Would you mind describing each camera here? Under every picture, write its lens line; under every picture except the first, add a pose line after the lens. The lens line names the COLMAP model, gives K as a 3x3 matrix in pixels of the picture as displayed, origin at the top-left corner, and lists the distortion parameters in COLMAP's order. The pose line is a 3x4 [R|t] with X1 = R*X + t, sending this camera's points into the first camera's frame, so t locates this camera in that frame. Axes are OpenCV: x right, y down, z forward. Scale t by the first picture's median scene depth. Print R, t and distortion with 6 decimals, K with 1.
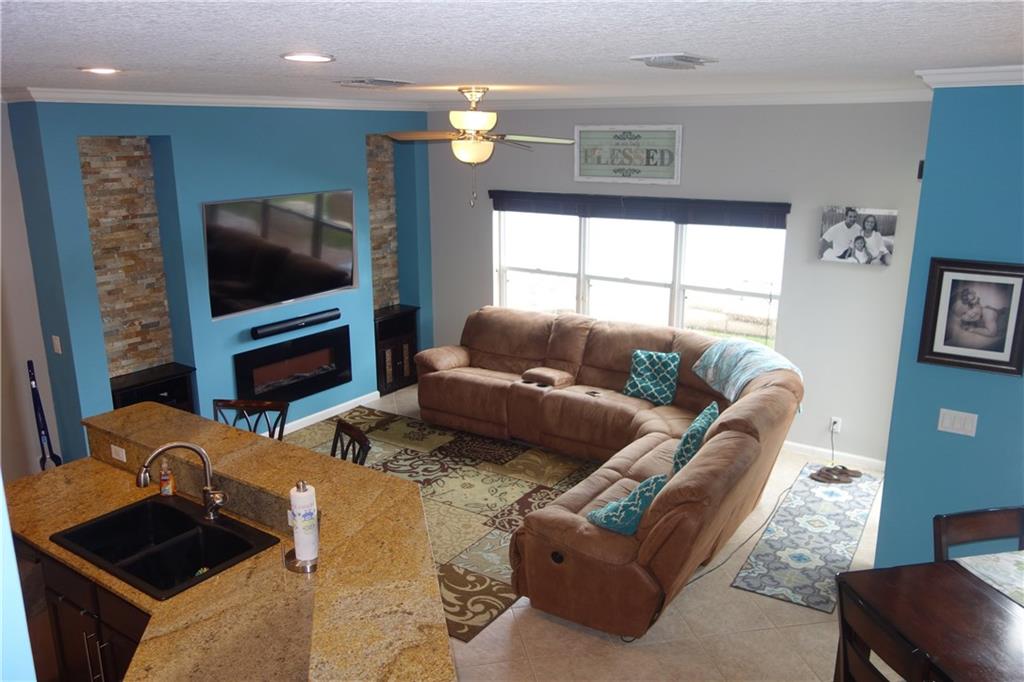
lens RADIAL K [[809.3, 0, 509.7], [0, 809.3, 342.3], [0, 0, 1]] dist [0.008910, -0.007704]
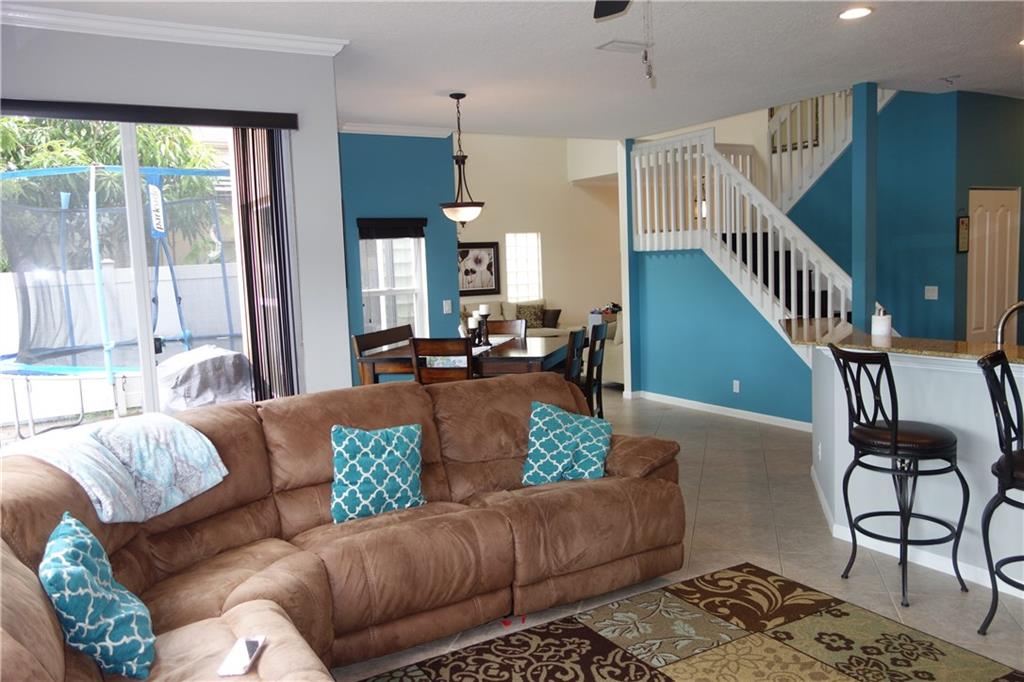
lens RADIAL K [[809.3, 0, 509.7], [0, 809.3, 342.3], [0, 0, 1]] dist [0.008910, -0.007704]
pose [[-0.897689, -0.005025, 0.440602, -0.154929], [0.152988, 0.934175, 0.322353, -0.162159], [-0.413219, 0.356779, -0.837830, 1.268367]]
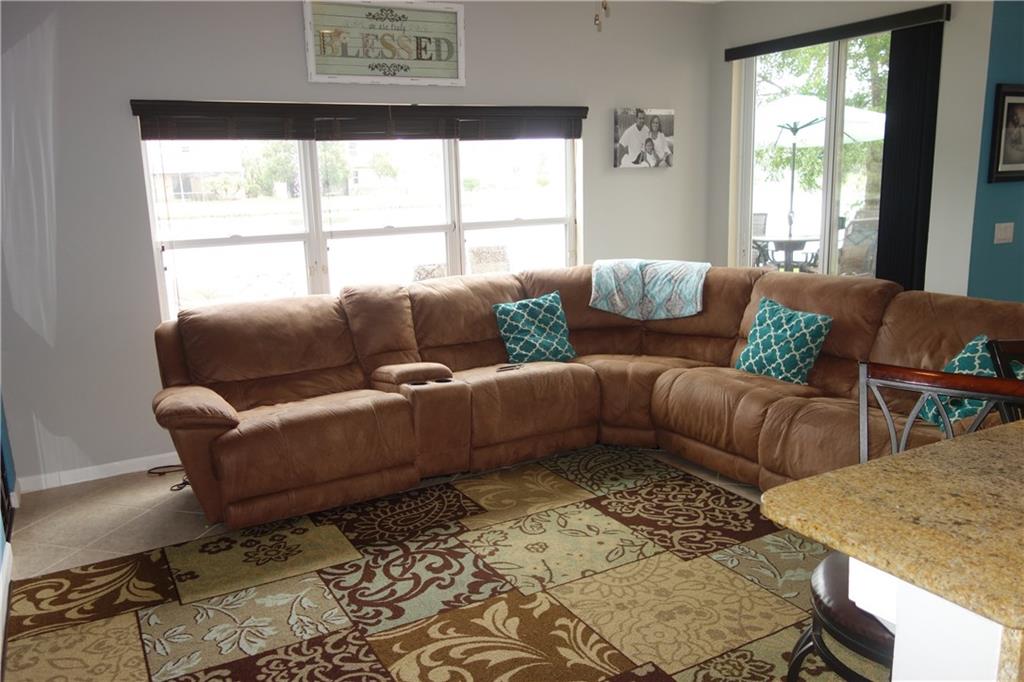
lens RADIAL K [[809.3, 0, 509.7], [0, 809.3, 342.3], [0, 0, 1]] dist [0.008910, -0.007704]
pose [[0.456908, -0.188527, 0.869306, -0.524778], [0.254445, 0.964147, 0.075359, -0.010677], [-0.852346, 0.186758, 0.488496, 0.700841]]
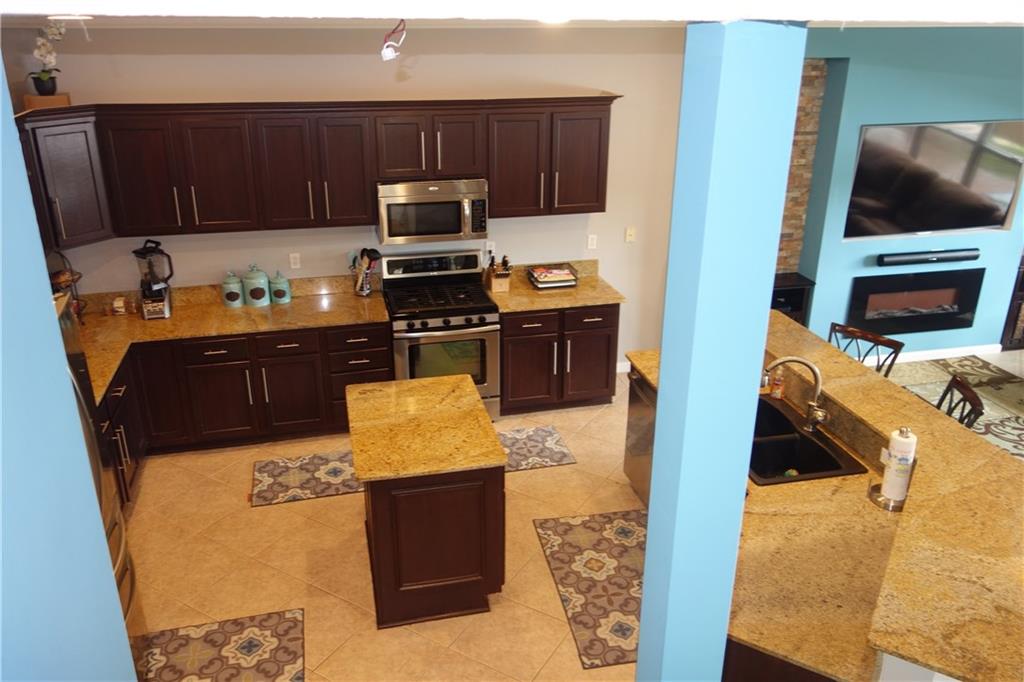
lens RADIAL K [[808.1, 0, 512.0], [0, 808.1, 341.0], [0, 0, 1]] dist [0.005081, 0.007700]
pose [[0.741261, 0.255964, -0.620496, -0.006075], [-0.176968, 0.966253, 0.187184, -0.022794], [0.647468, -0.028944, 0.761543, -0.067806]]
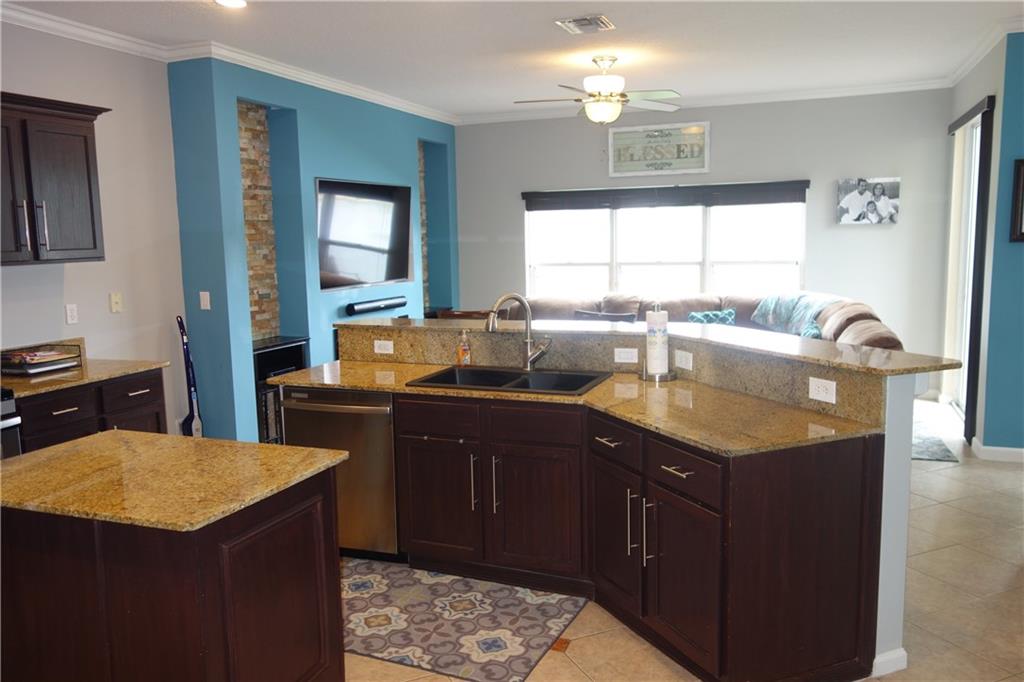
lens RADIAL K [[809.3, 0, 509.7], [0, 809.3, 342.3], [0, 0, 1]] dist [0.008910, -0.007704]
pose [[0.972954, -0.047261, 0.226112, -0.381618], [0.076167, 0.989741, -0.120877, 0.184354], [-0.218079, 0.134830, 0.966572, -0.038396]]
